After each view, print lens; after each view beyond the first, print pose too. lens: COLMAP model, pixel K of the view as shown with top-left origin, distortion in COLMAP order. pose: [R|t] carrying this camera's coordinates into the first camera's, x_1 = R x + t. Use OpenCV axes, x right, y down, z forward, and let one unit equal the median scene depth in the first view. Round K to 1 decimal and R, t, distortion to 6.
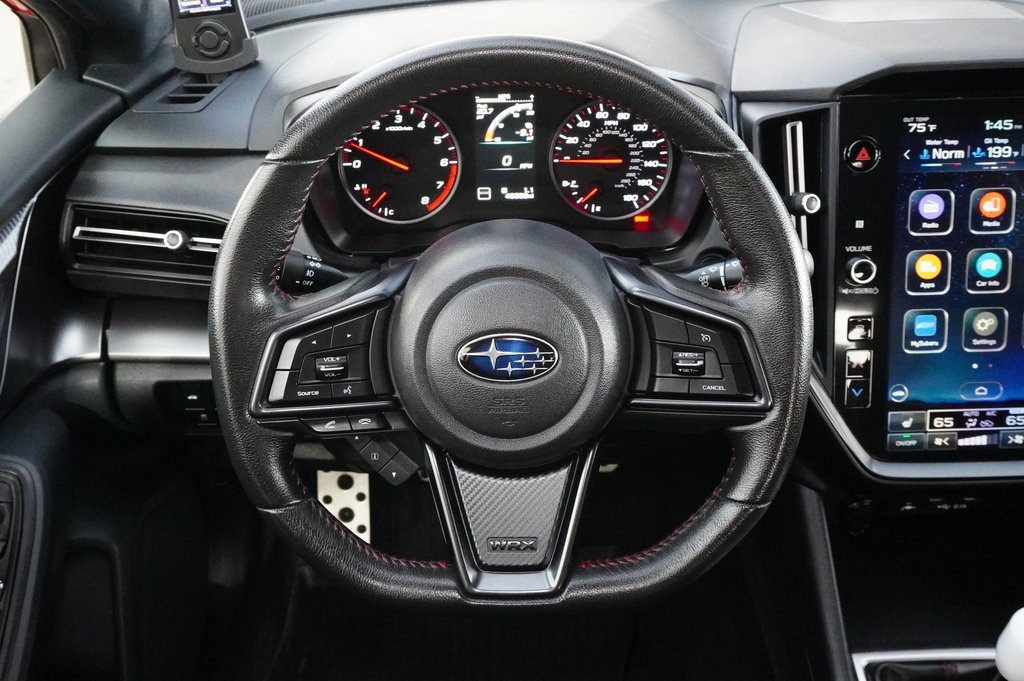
lens RADIAL K [[1017.9, 0, 515.3], [0, 1017.9, 333.9], [0, 0, 1]] dist [-0.006894, 0.000000]
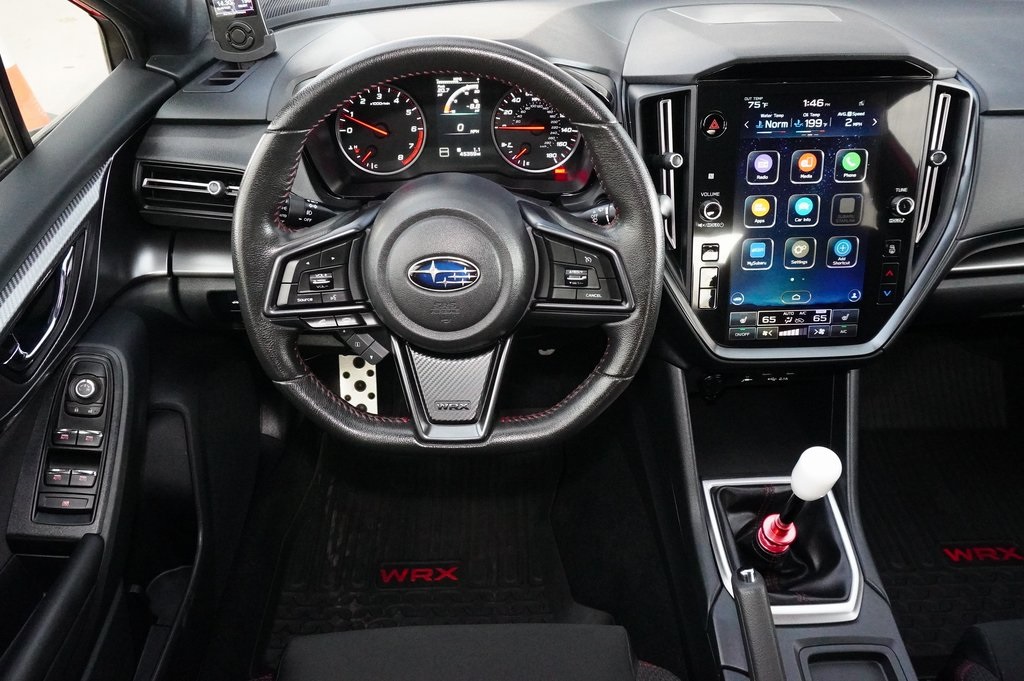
lens RADIAL K [[752.9, 0, 511.3], [0, 752.9, 333.9], [0, 0, 1]] dist [-0.033128, 0.012141]
pose [[0.999971, -0.001301, 0.007478, 0.060555], [0.000496, 0.994303, 0.106585, -0.004154], [-0.007574, -0.106578, 0.994276, -0.028864]]
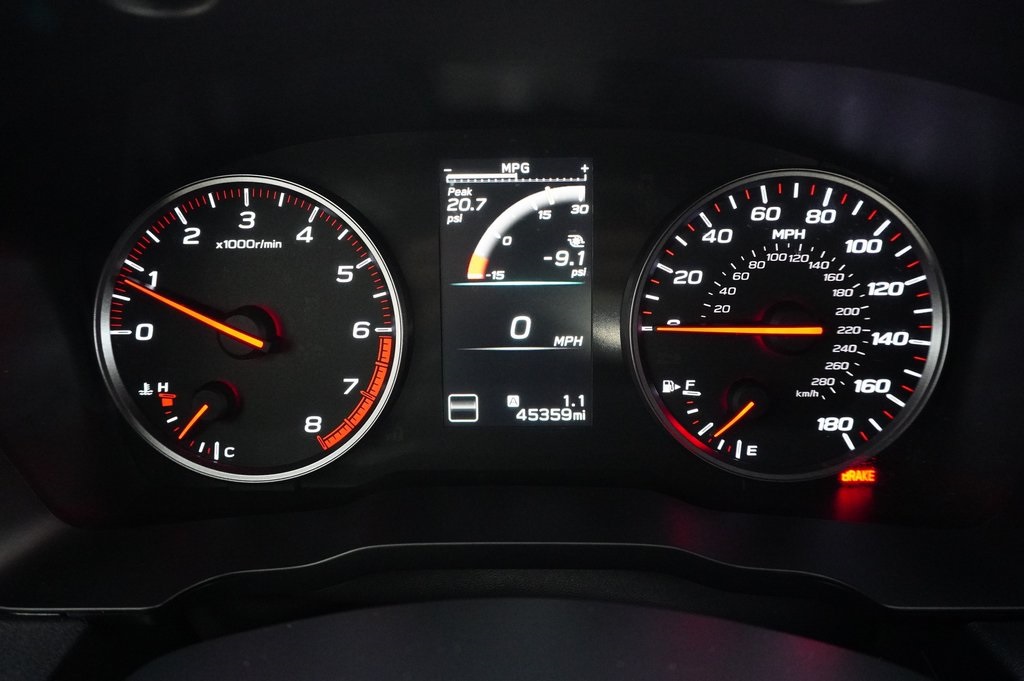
lens RADIAL K [[752.9, 0, 519.6], [0, 752.9, 340.1], [0, 0, 1]] dist [-0.033128, 0.012141]
pose [[0.999719, 0.009917, -0.021515, -0.002566], [-0.013531, 0.984480, -0.174973, -0.133114], [0.019446, 0.175215, 0.984338, 0.831184]]
